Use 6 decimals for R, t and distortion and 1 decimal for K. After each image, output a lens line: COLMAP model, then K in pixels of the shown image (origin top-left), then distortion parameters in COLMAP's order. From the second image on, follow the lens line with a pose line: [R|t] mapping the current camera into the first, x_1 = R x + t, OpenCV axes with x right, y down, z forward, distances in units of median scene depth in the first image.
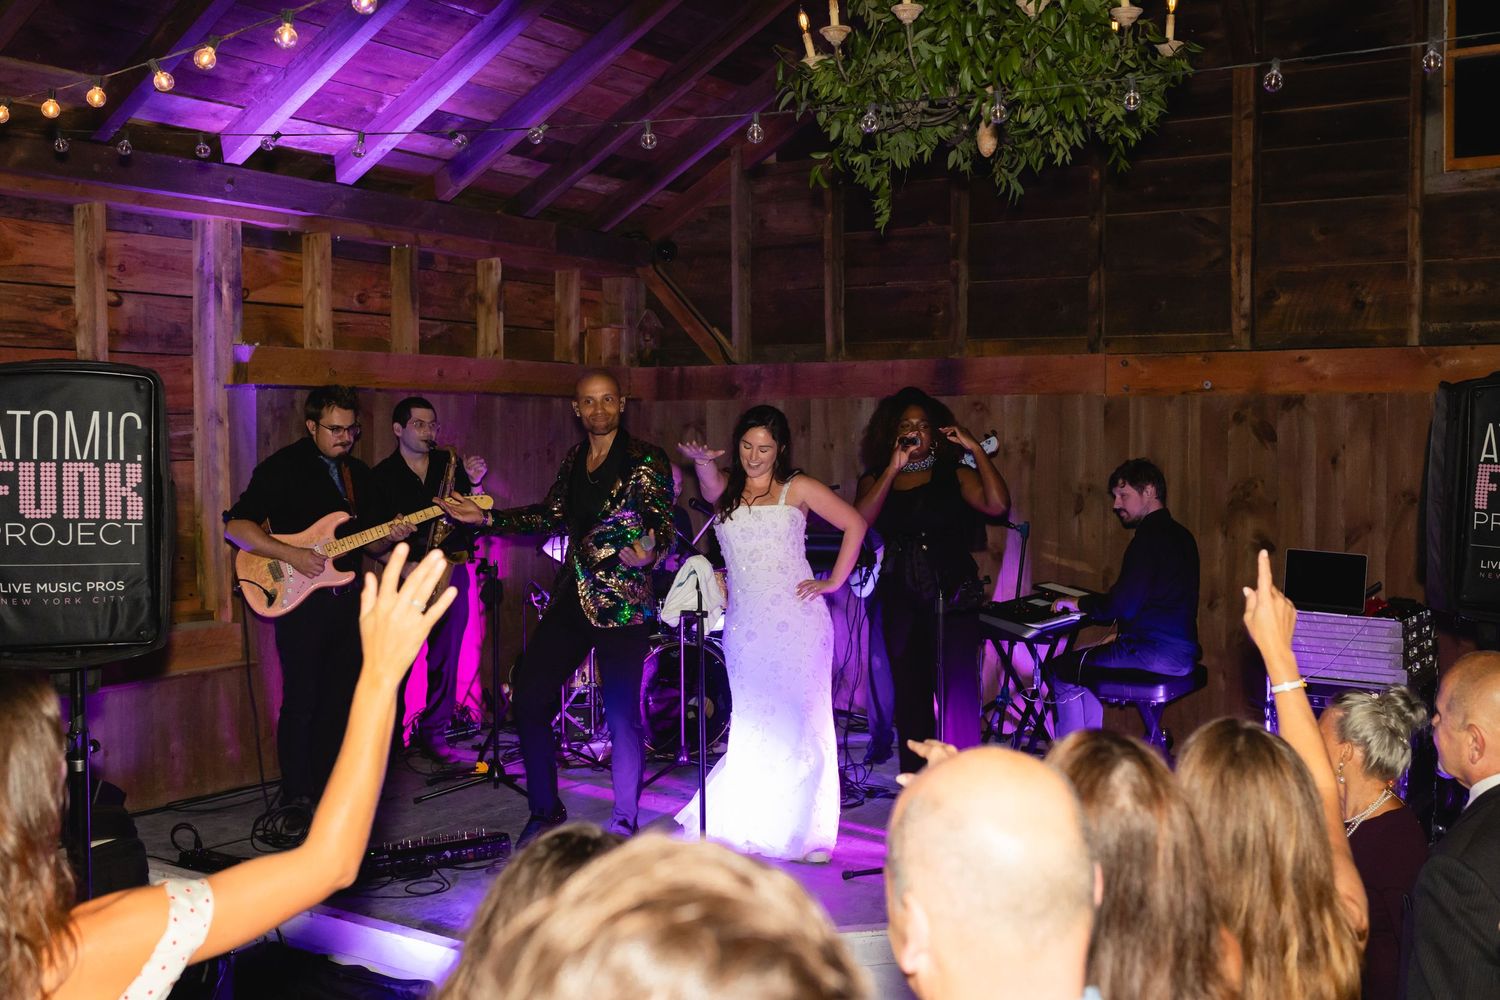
lens RADIAL K [[1590.6, 0, 750.0], [0, 1590.6, 500.0], [0, 0, 1]] dist [0.017635, 0.017001]
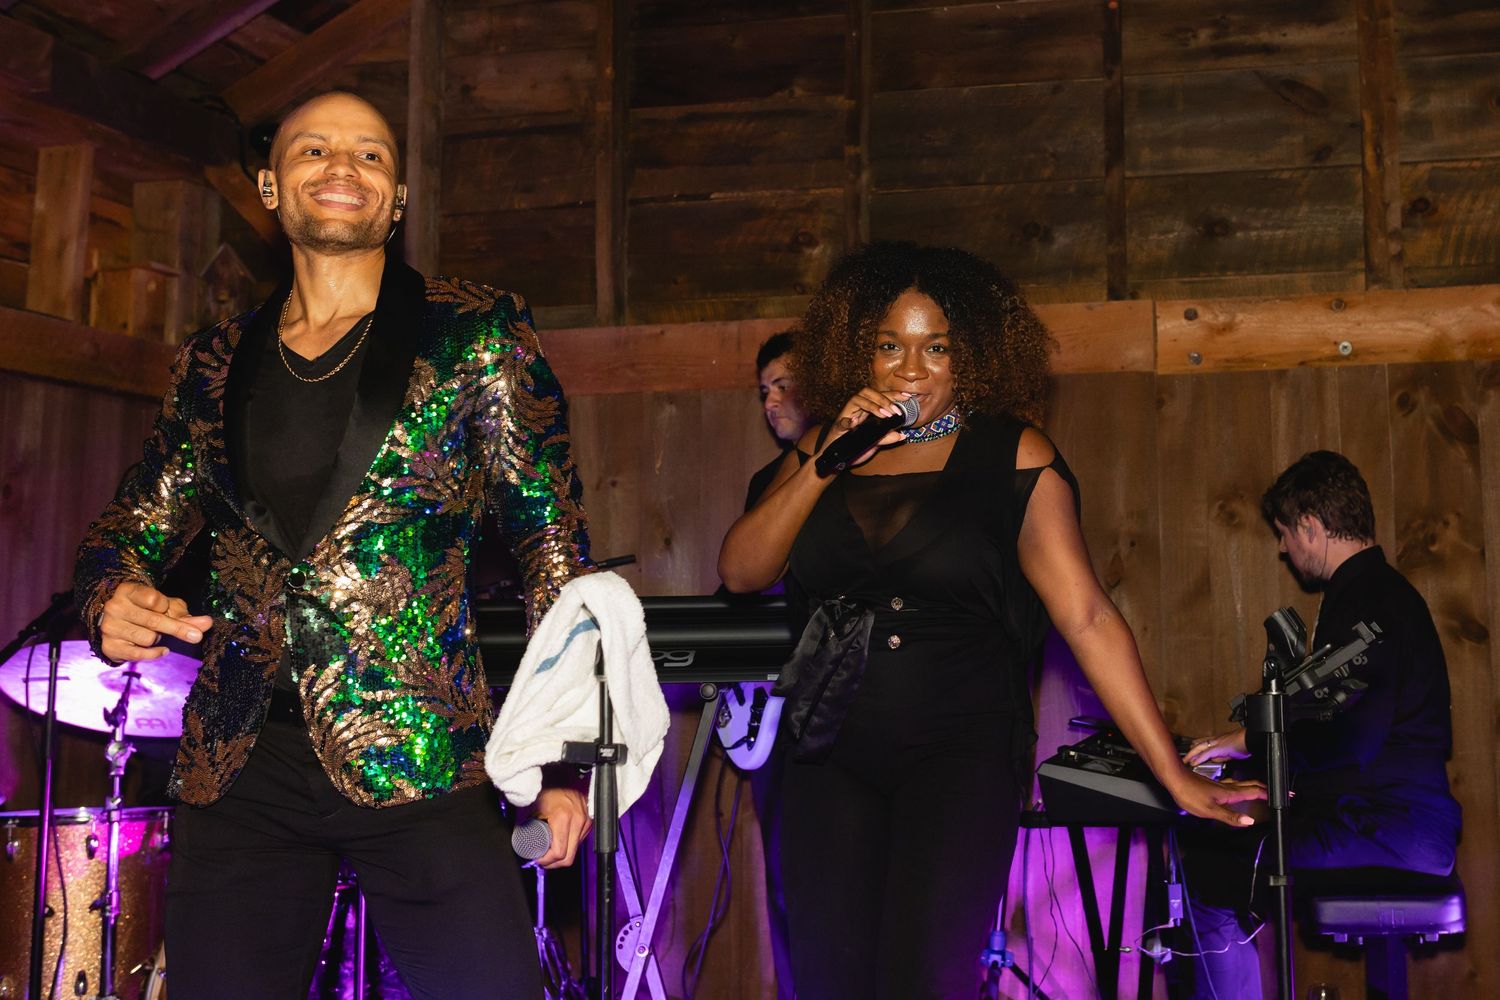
lens RADIAL K [[1710.9, 0, 890.1], [0, 1710.9, 396.7], [0, 0, 1]] dist [0.003945, 0.042940]
pose [[0.920600, 0.038752, 0.388579, -0.086598], [0.029448, 0.985341, -0.168033, 0.036654], [-0.389394, 0.166134, 0.905964, 0.430648]]
